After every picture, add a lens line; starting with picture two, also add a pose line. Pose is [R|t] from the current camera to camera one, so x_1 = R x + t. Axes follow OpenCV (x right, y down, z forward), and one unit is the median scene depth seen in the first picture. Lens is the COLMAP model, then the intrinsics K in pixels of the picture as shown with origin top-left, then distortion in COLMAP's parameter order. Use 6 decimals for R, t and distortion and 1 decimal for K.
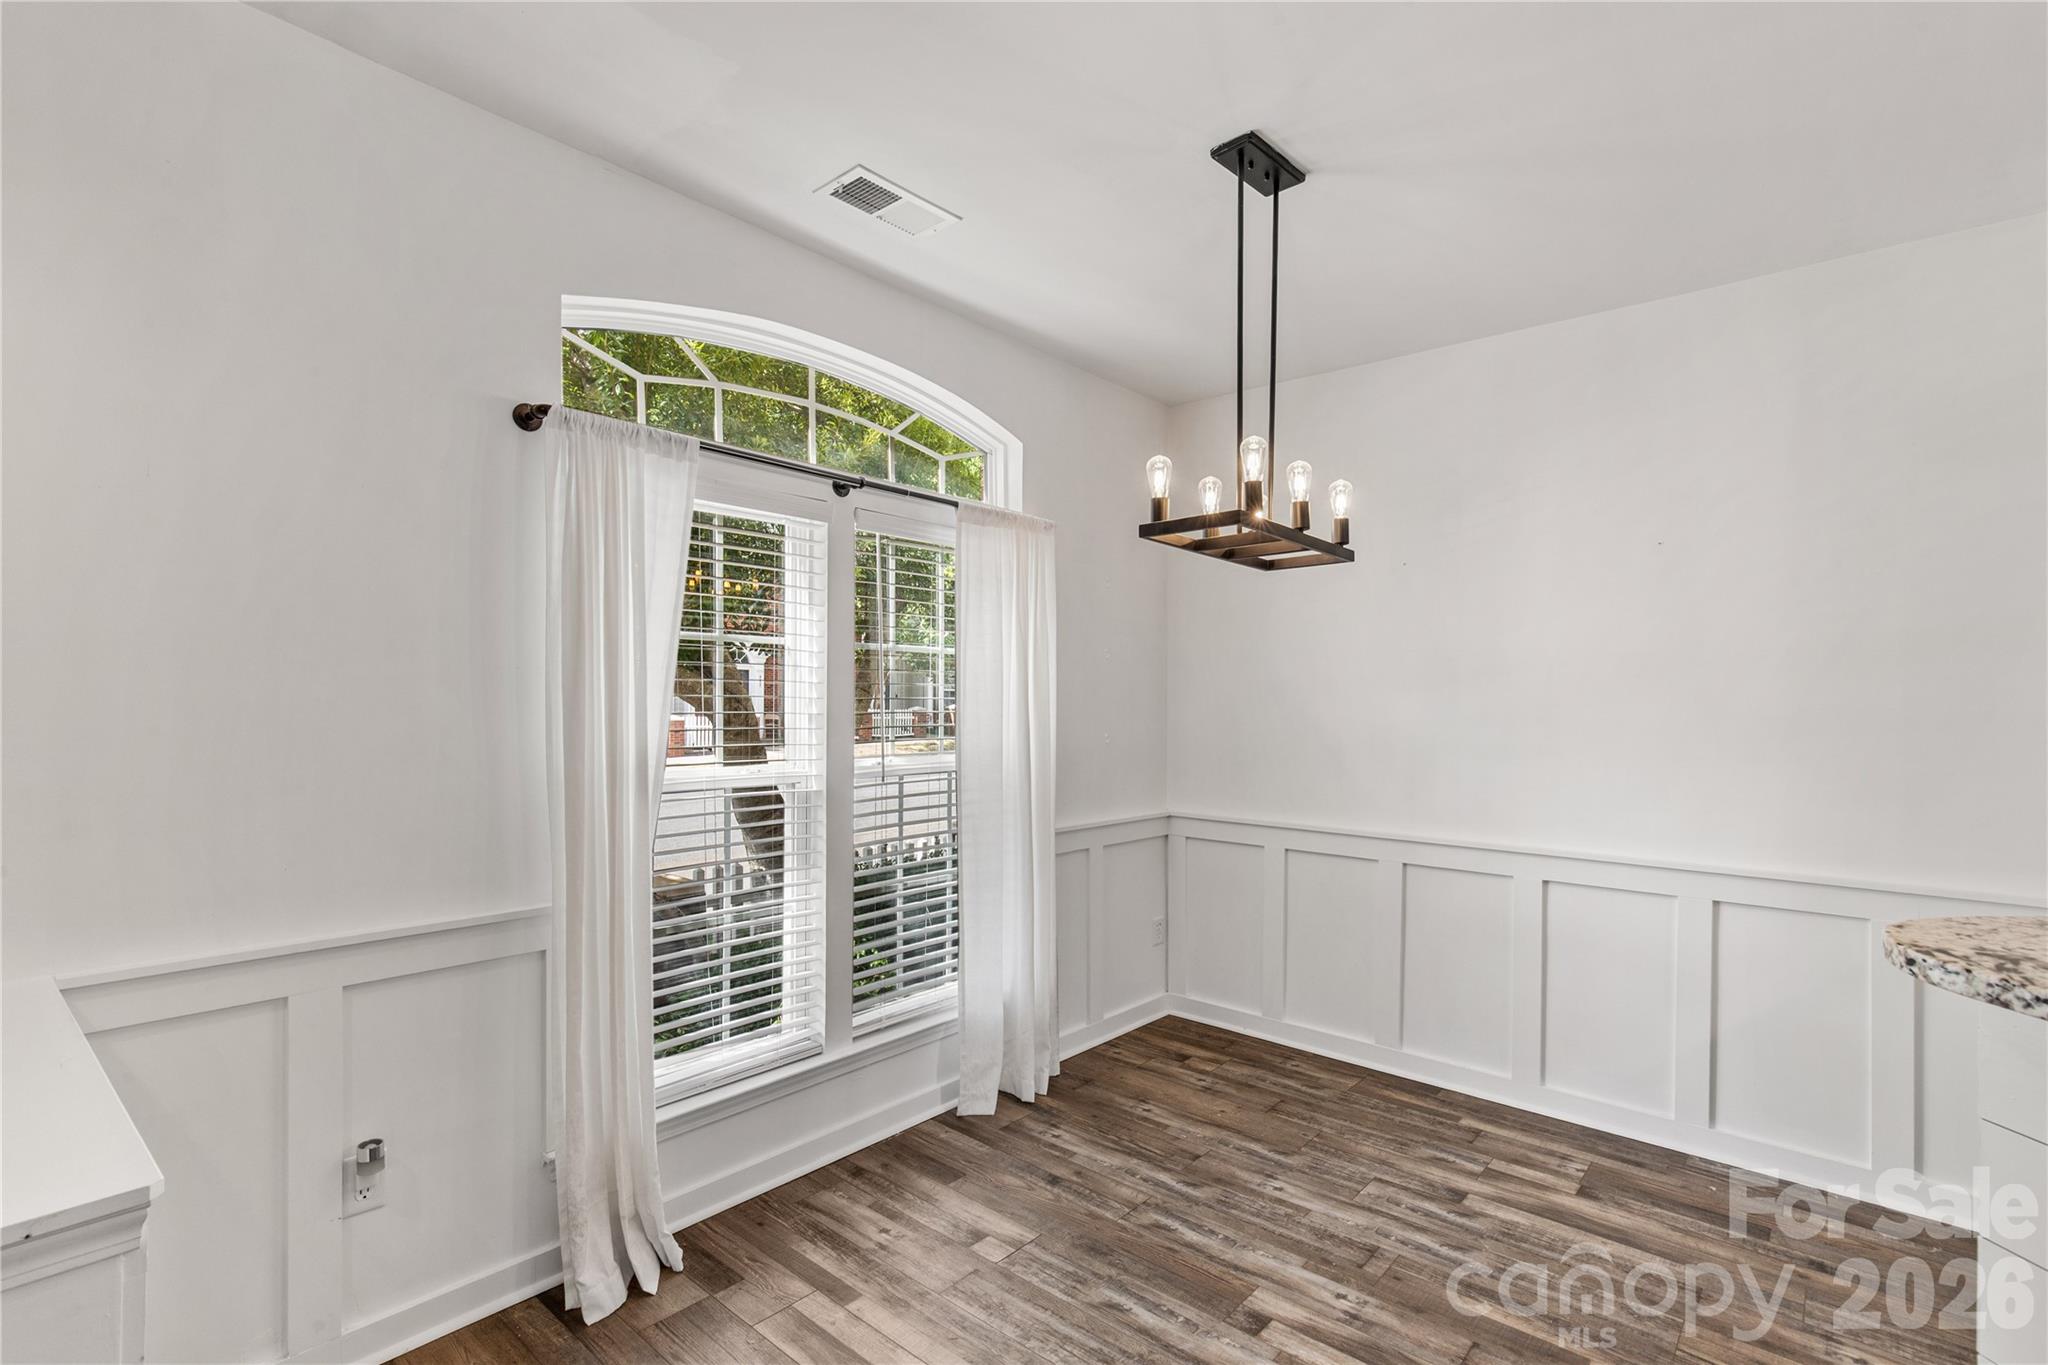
lens RADIAL K [[938.4, 0, 1034.3], [0, 938.4, 707.9], [0, 0, 1]] dist [0.003075, 0.000603]
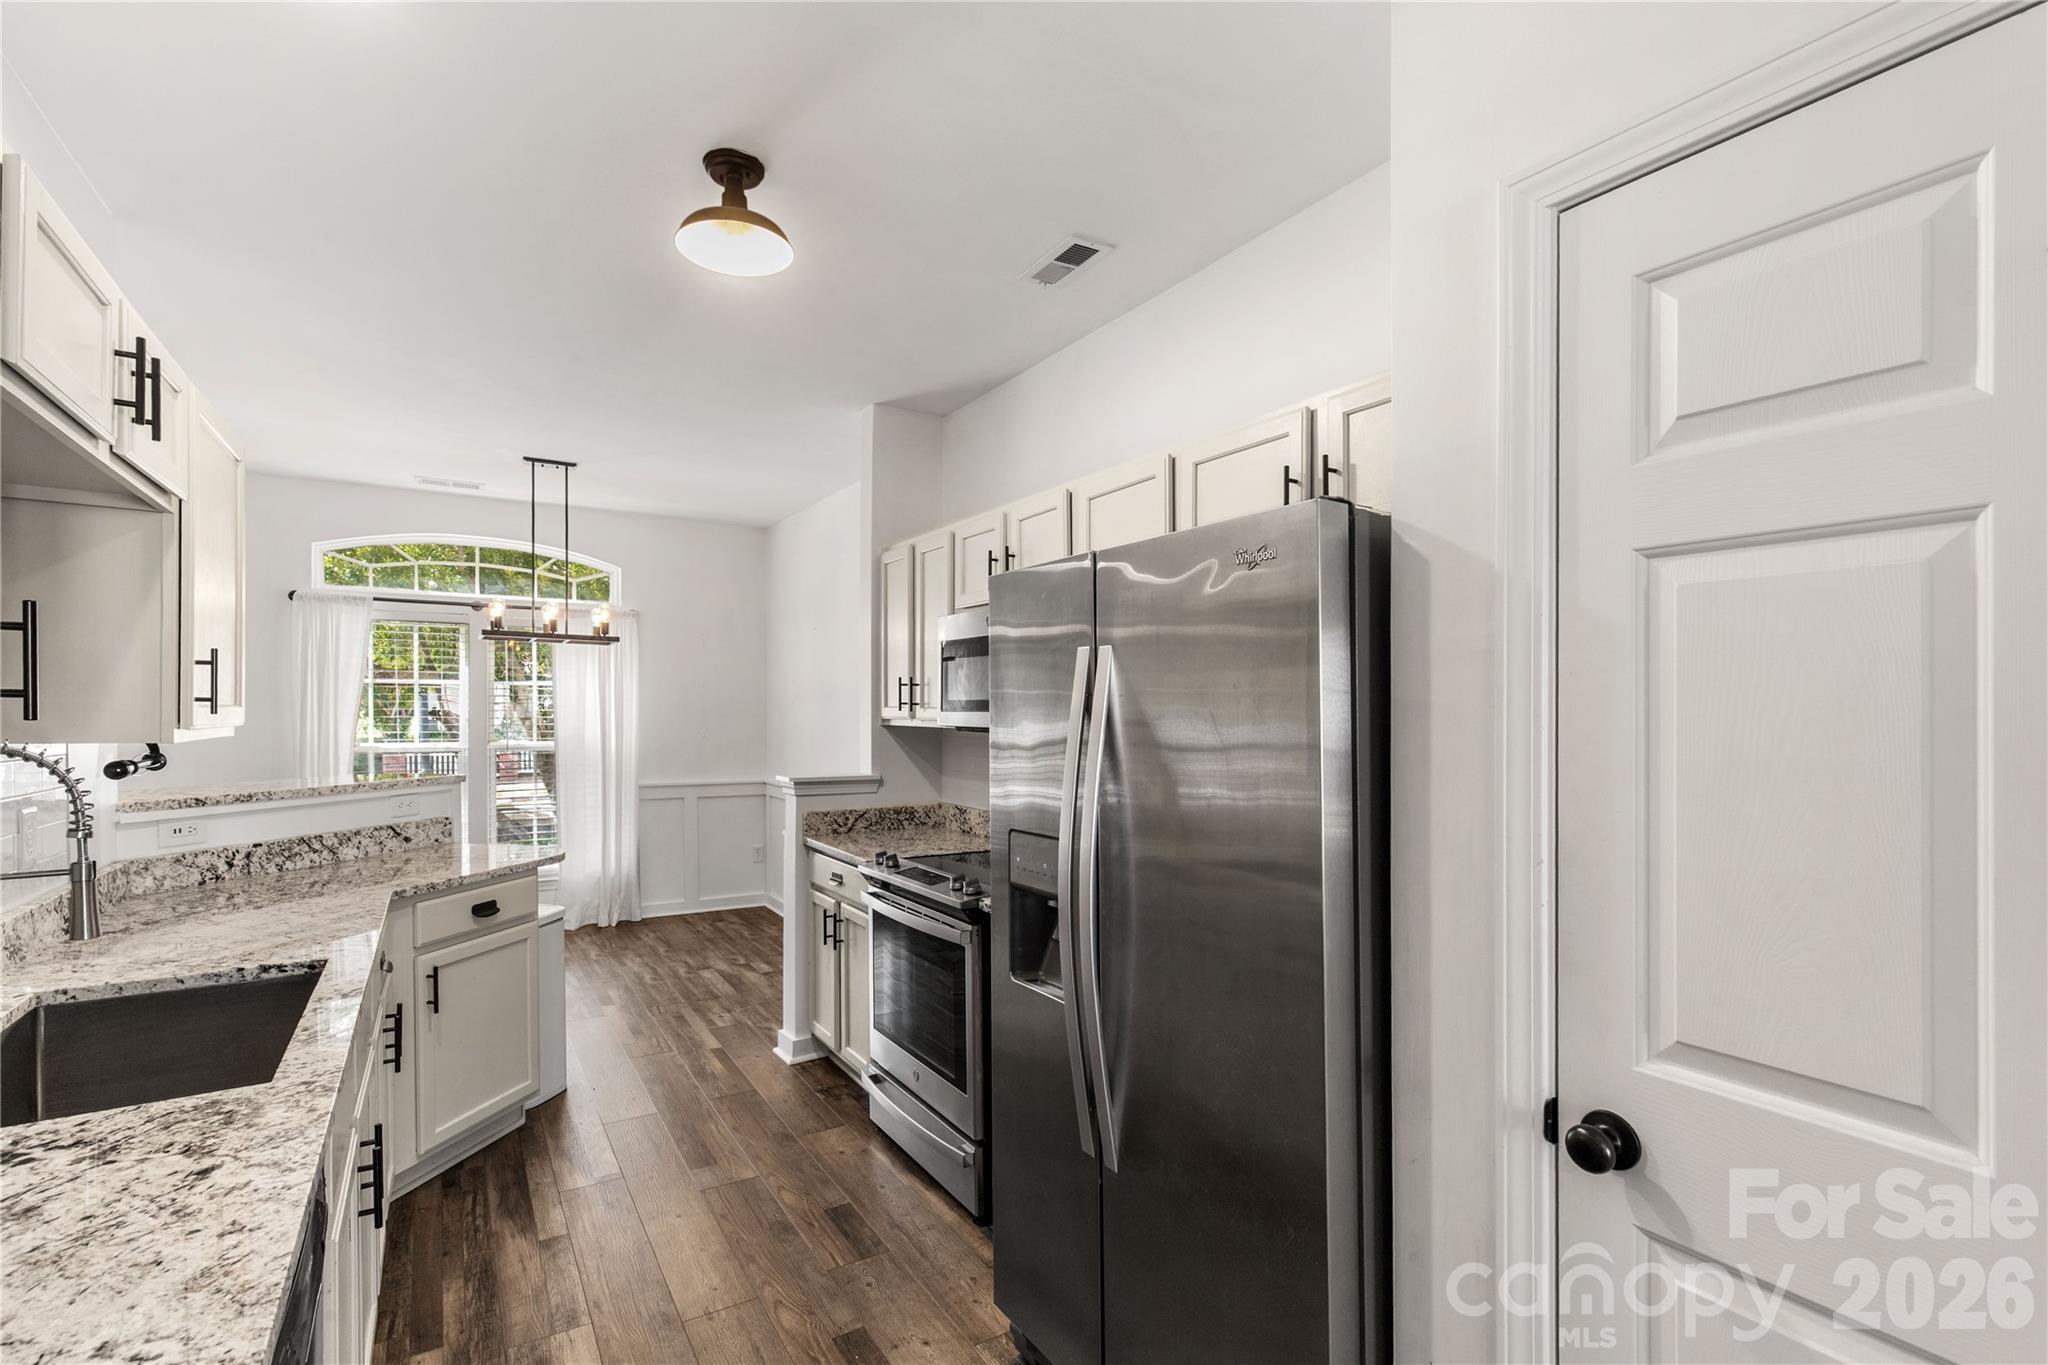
lens RADIAL K [[938.4, 0, 1033.3], [0, 938.4, 715.9], [0, 0, 1]] dist [0.003075, 0.000603]
pose [[0.958316, -0.001951, -0.285705, 1.592085], [0.000400, 0.999985, -0.005486, 0.013886], [0.285712, 0.005143, 0.958302, -0.630098]]
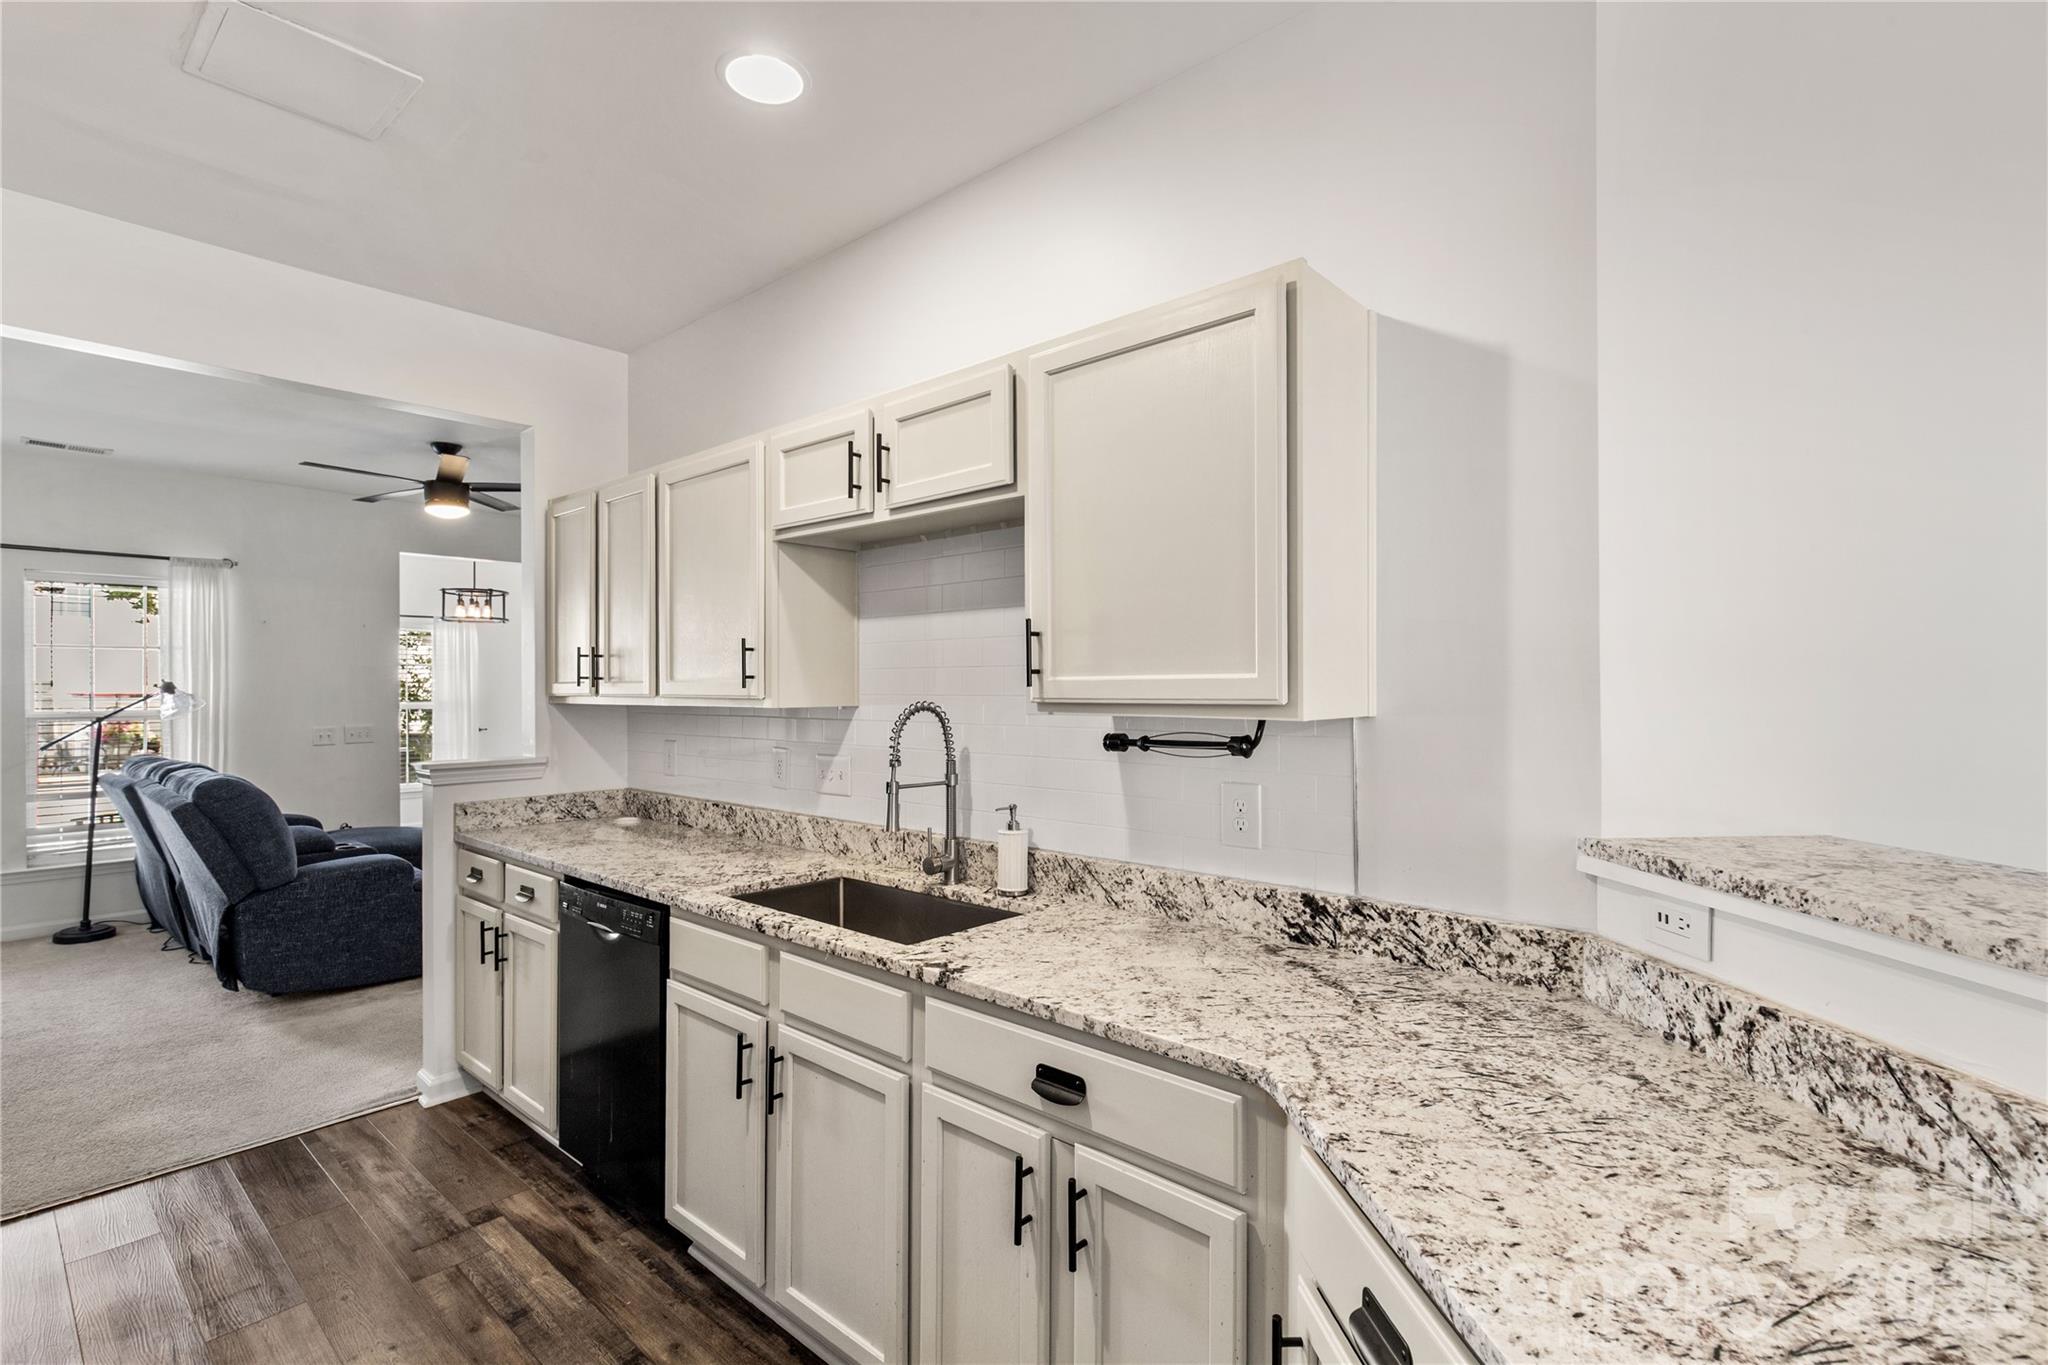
lens RADIAL K [[938.4, 0, 1021.9], [0, 938.4, 675.7], [0, 0, 1]] dist [0.003075, 0.000603]
pose [[-0.999936, -0.005772, 0.009694, 0.810217], [-0.005810, 0.999975, -0.003934, 0.003358], [-0.009671, -0.003991, -0.999945, 0.538409]]
